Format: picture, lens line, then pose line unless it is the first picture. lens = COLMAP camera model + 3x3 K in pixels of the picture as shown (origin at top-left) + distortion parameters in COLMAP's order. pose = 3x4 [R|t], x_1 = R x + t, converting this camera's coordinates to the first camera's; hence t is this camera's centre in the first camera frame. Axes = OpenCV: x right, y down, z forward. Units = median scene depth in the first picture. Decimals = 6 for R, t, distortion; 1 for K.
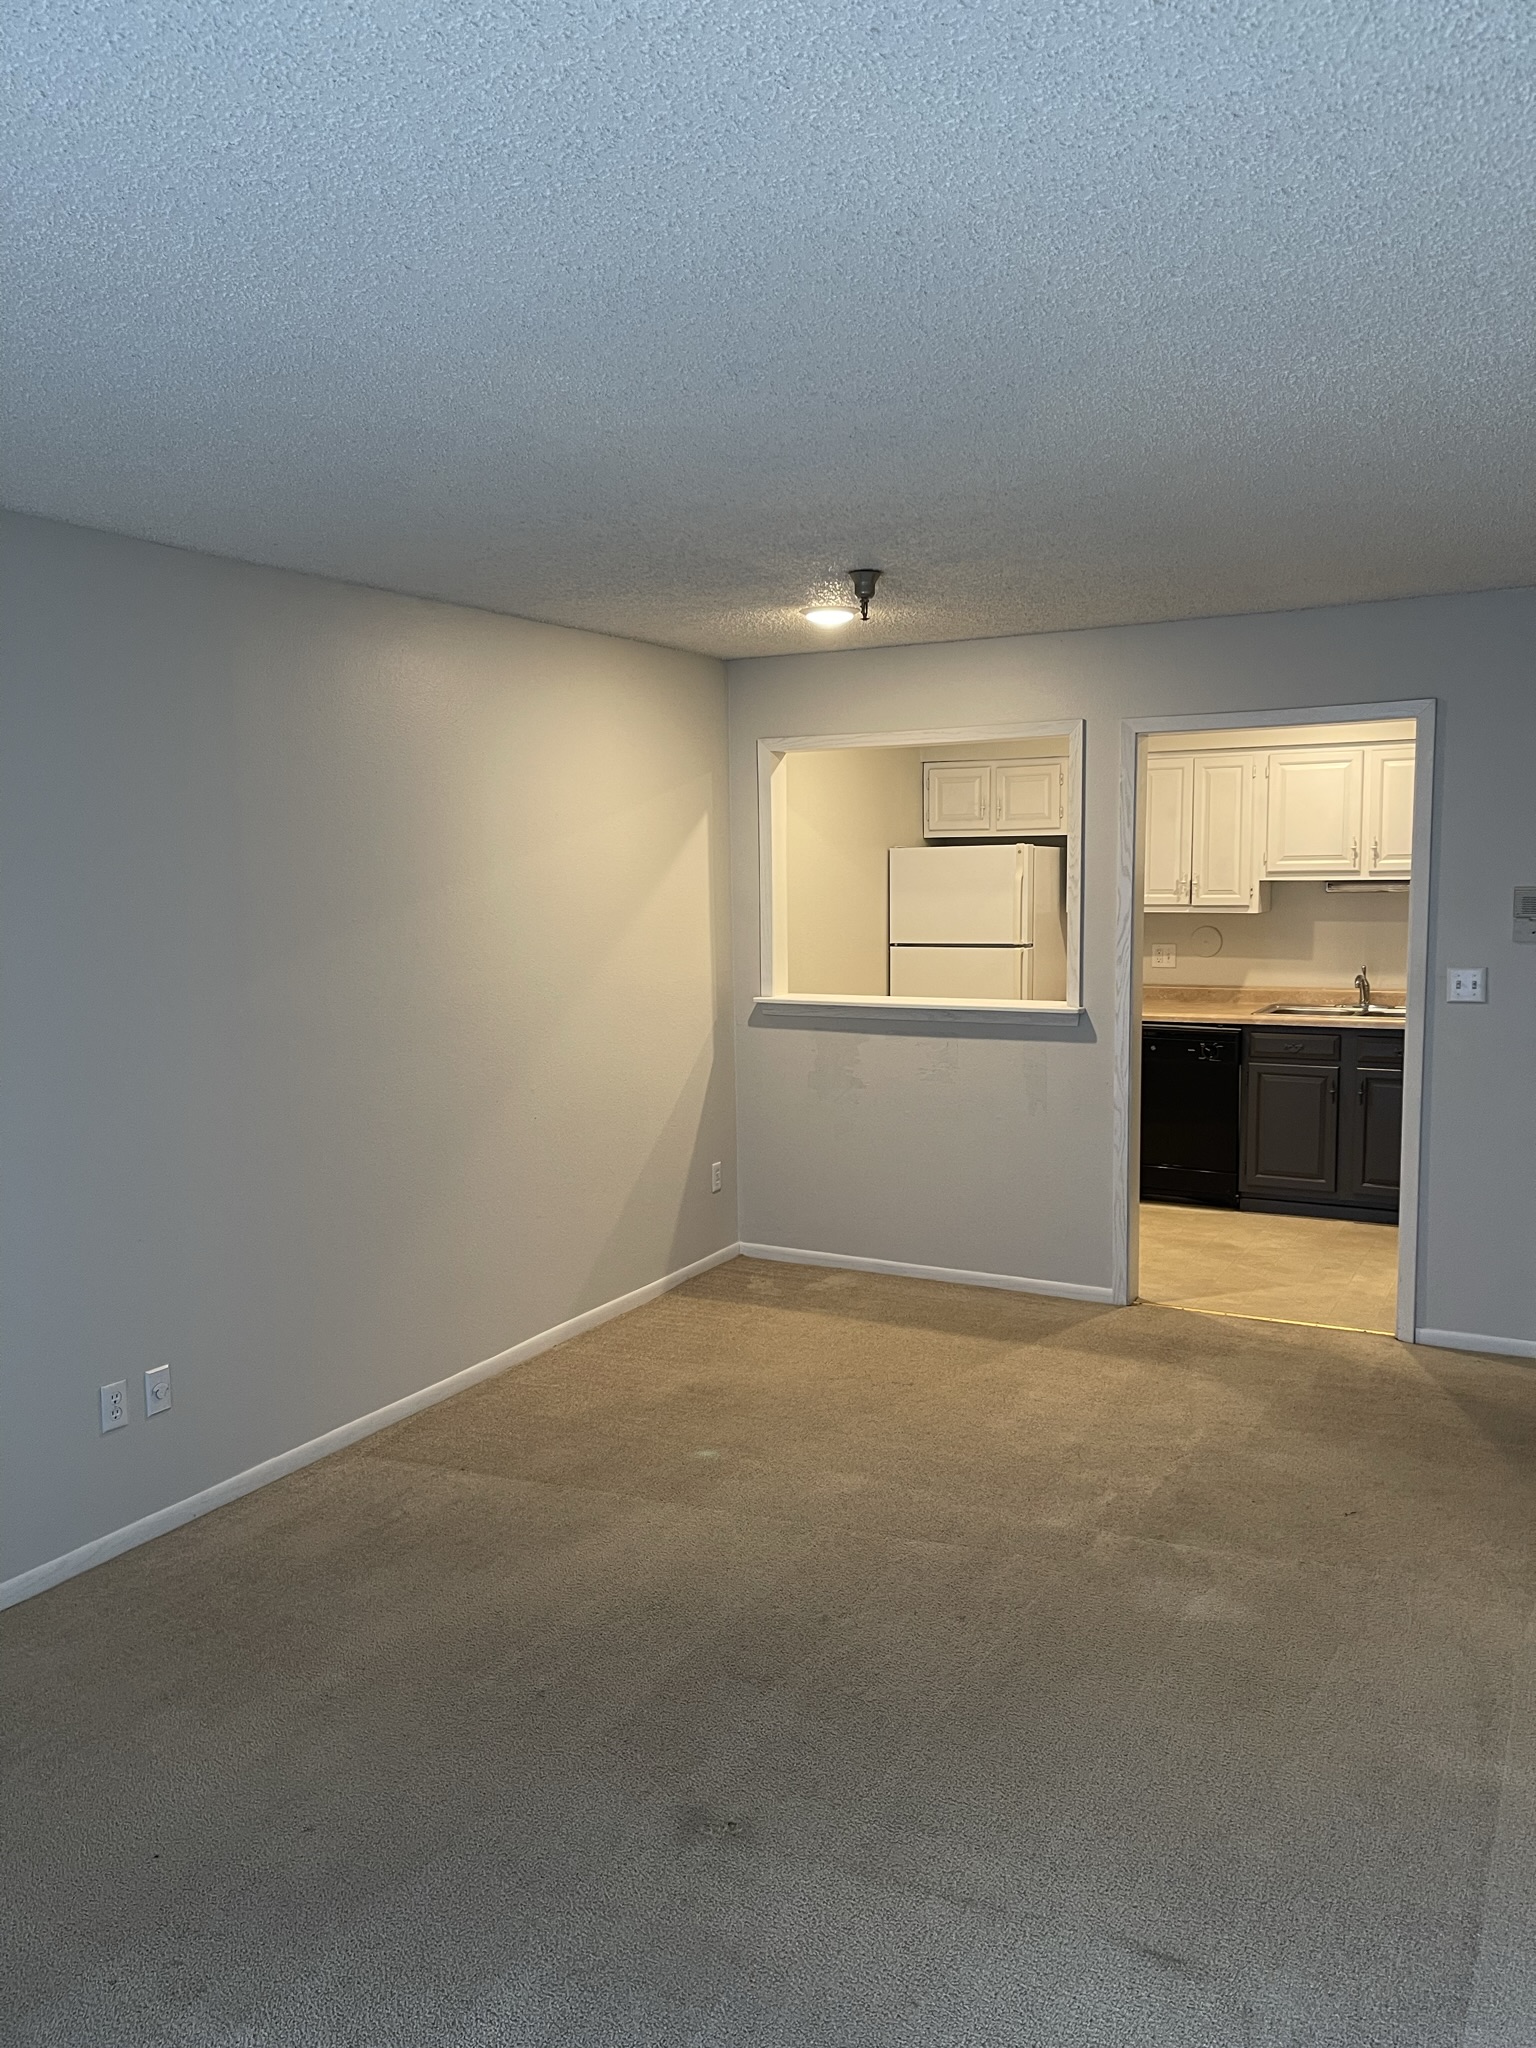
lens RADIAL K [[1539.8, 0, 768.0], [0, 1539.8, 1024.0], [0, 0, 1]] dist [0.073588, -0.090670]
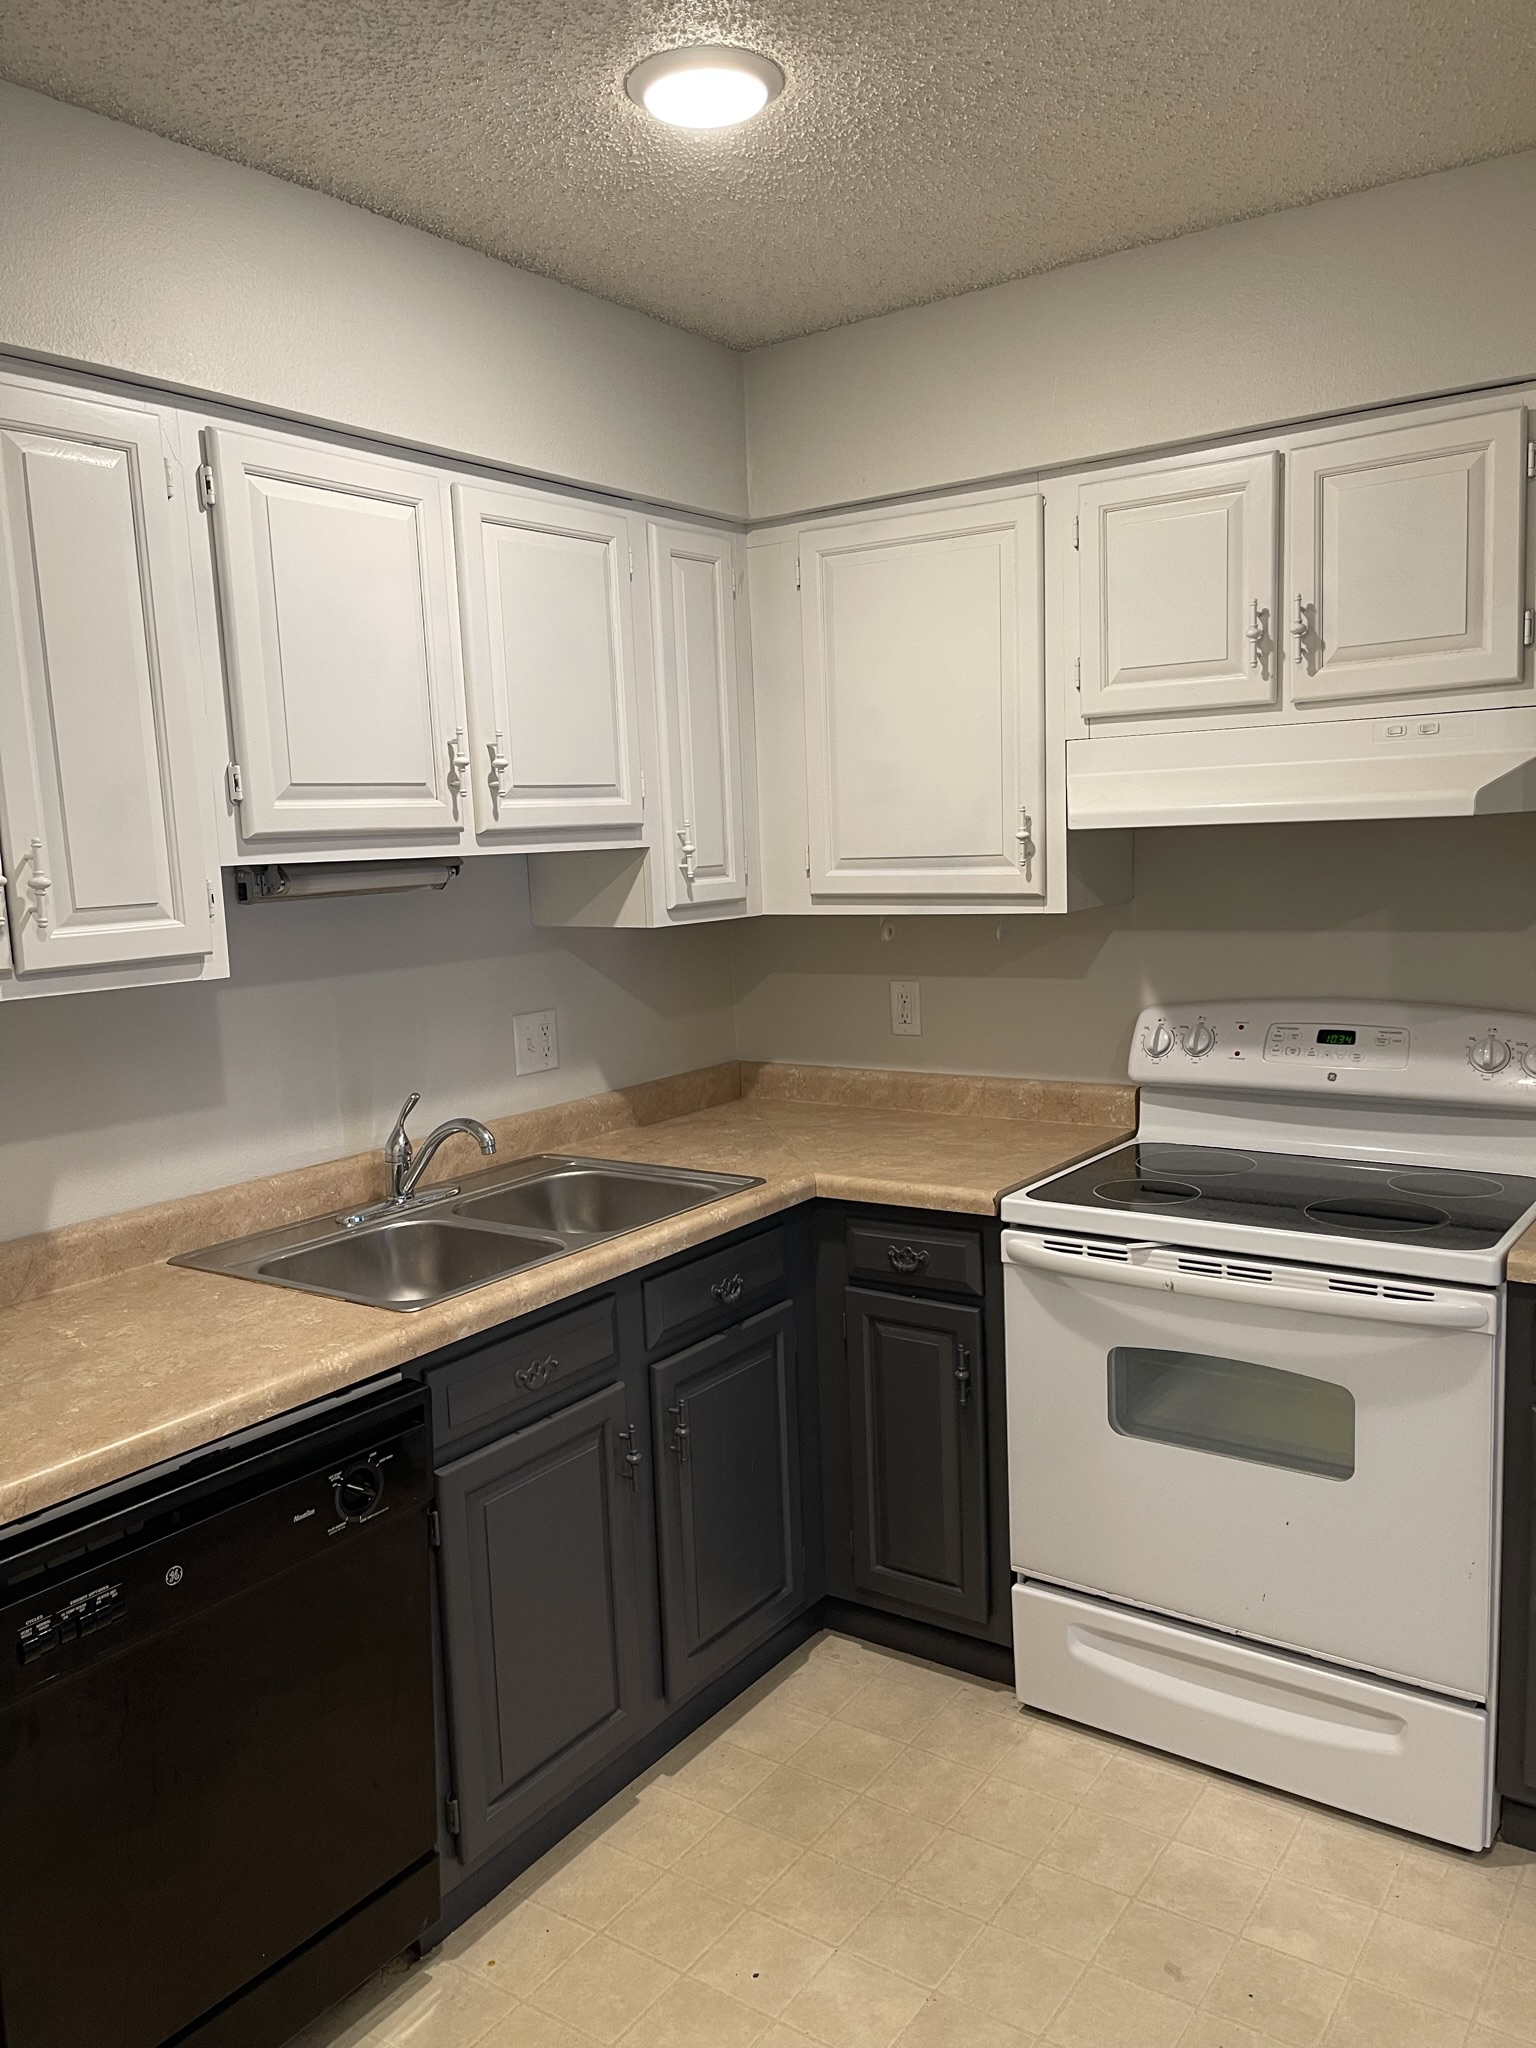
lens RADIAL K [[1539.8, 0, 768.0], [0, 1539.8, 1024.0], [0, 0, 1]] dist [0.073588, -0.090670]
pose [[0.113202, -0.116159, 0.986758, 0.034922], [0.144885, 0.984456, 0.099267, -0.078398], [-0.982951, 0.131730, 0.128273, 0.875225]]
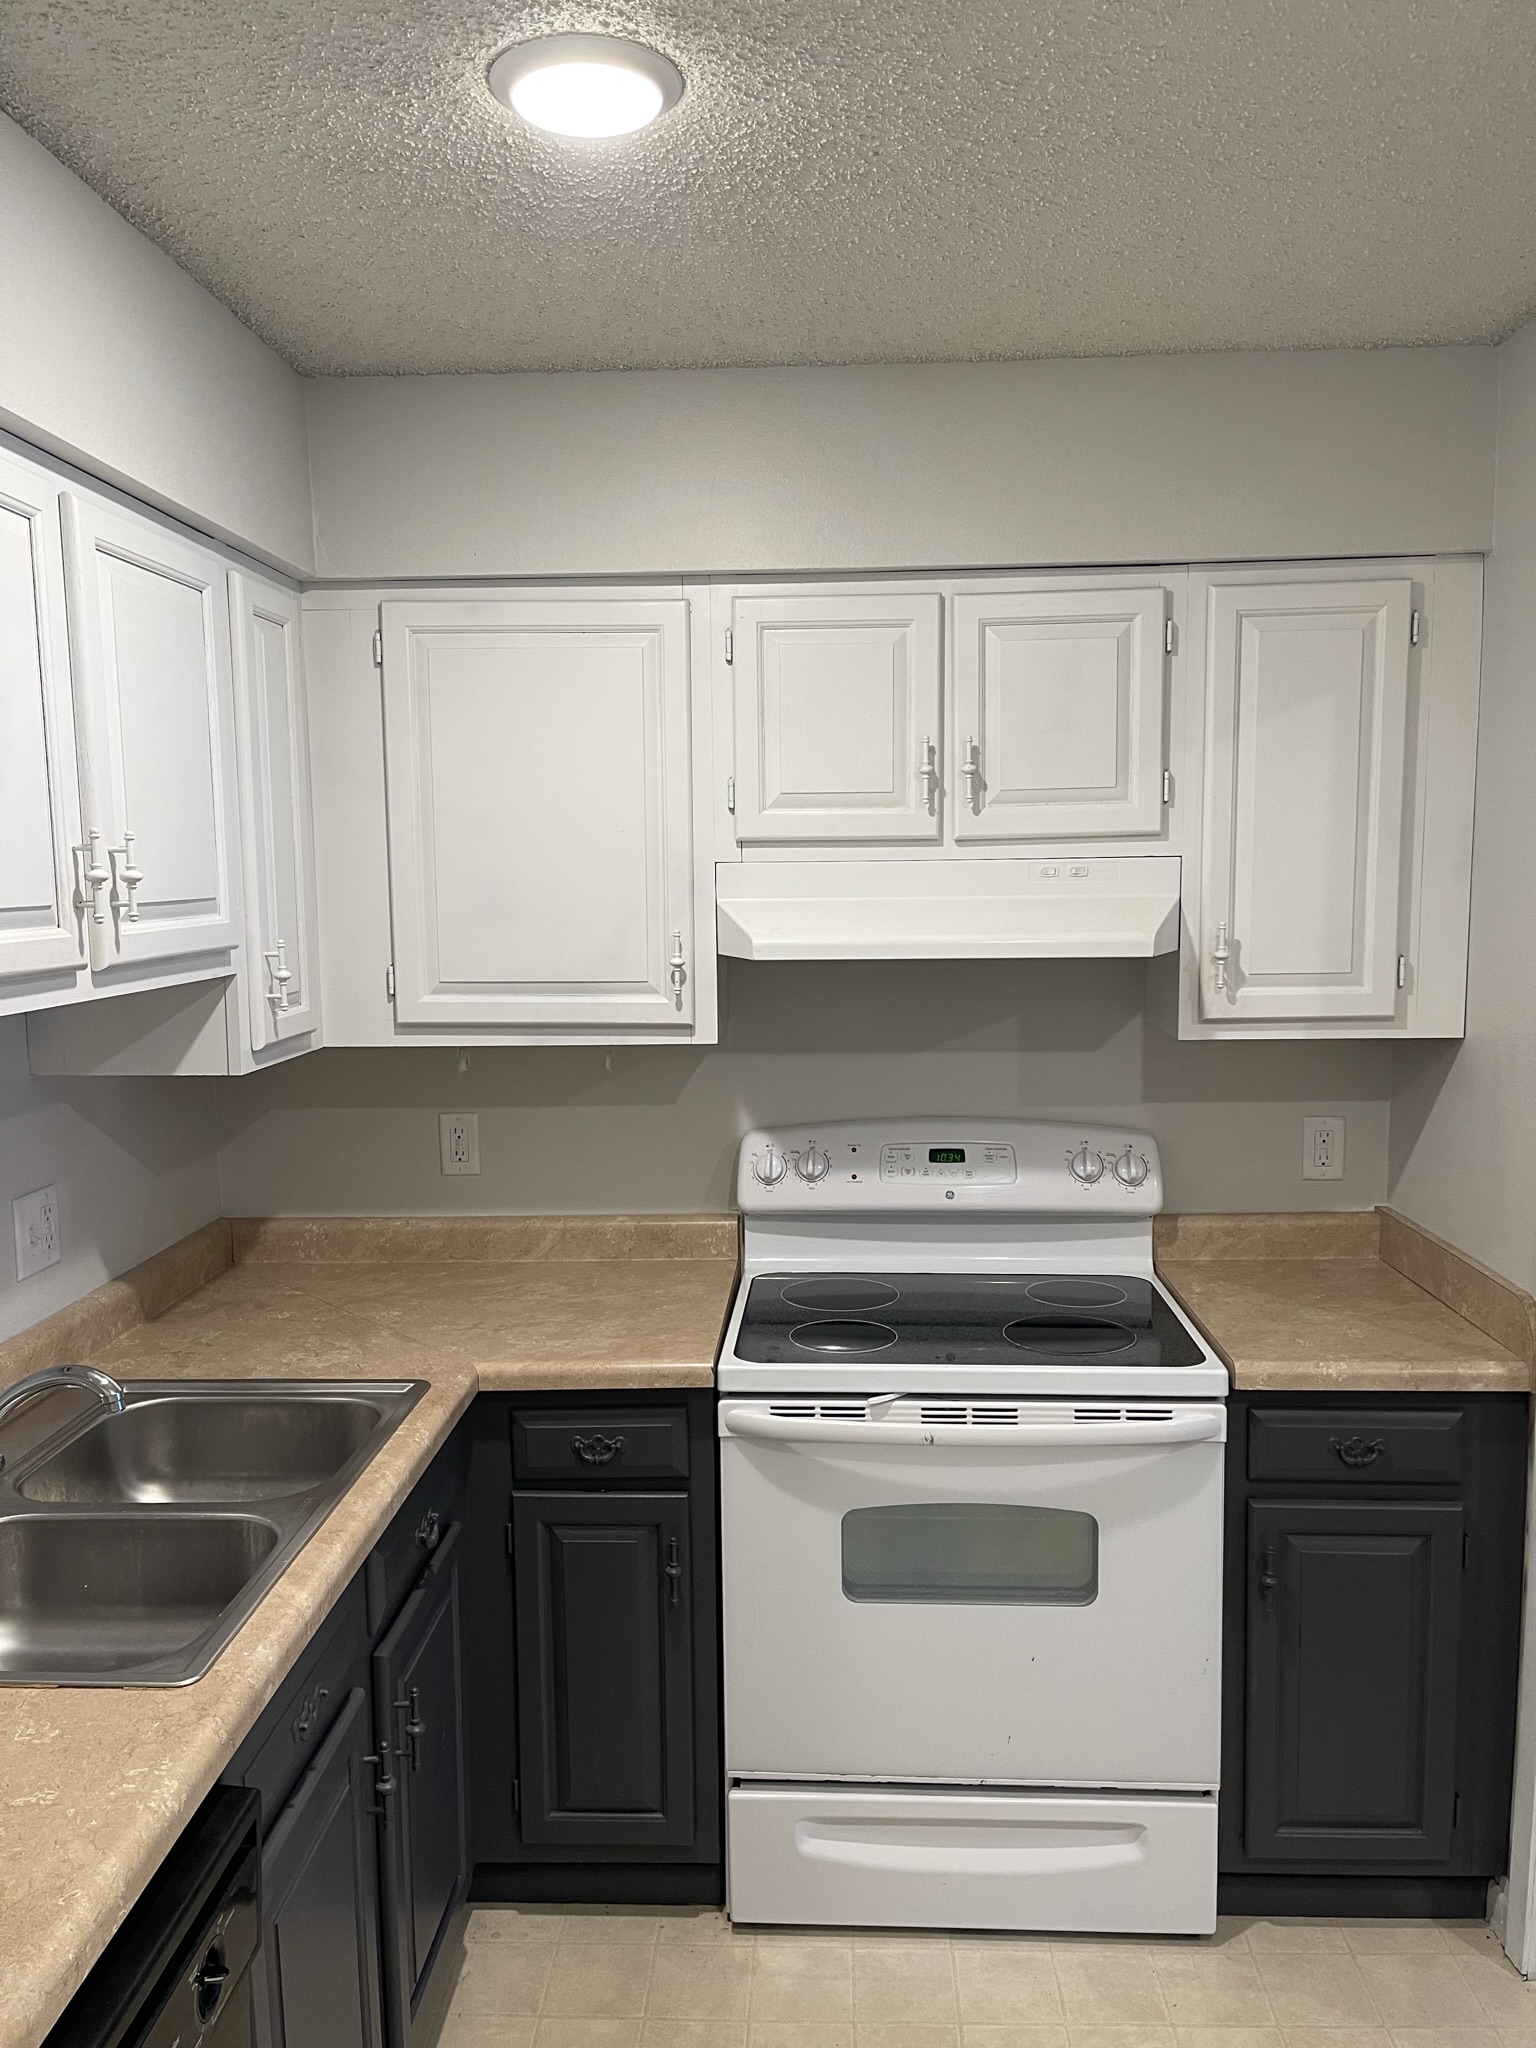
lens RADIAL K [[1539.8, 0, 768.0], [0, 1539.8, 1024.0], [0, 0, 1]] dist [0.073588, -0.090670]
pose [[-0.441747, -0.074505, 0.894041, 0.100116], [0.113689, 0.983863, 0.138164, -0.109934], [-0.889907, 0.162676, -0.426148, 0.991365]]
